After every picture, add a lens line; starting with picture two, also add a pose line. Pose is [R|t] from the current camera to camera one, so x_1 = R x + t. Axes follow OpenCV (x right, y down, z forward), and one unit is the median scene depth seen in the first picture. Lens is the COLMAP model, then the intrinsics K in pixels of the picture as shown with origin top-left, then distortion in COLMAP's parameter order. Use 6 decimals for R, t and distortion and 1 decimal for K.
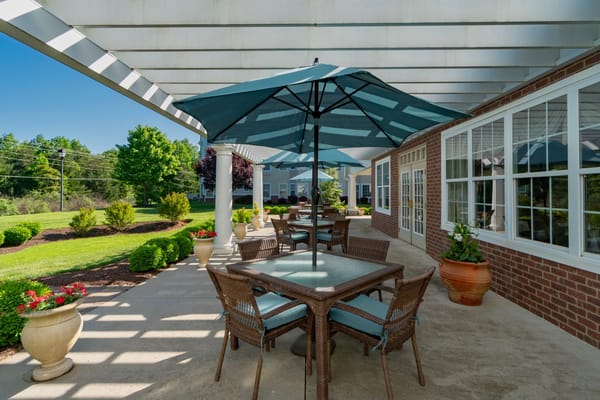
lens RADIAL K [[296.7, 0, 300.8], [0, 296.7, 190.2], [0, 0, 1]] dist [0.000243, 0.000209]
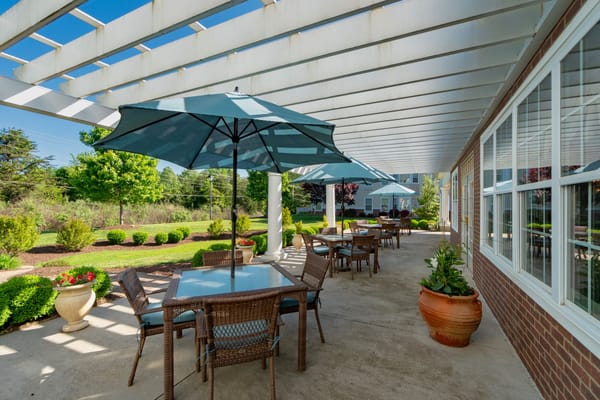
lens RADIAL K [[270.0, 0, 300.2], [0, 270.0, 206.2], [0, 0, 1]] dist [0.001980, 0.000100]
pose [[0.910709, -0.001099, -0.413047, 0.200036], [0.004906, 0.999955, 0.008156, -0.004560], [0.413019, -0.009454, 0.910673, 0.054752]]
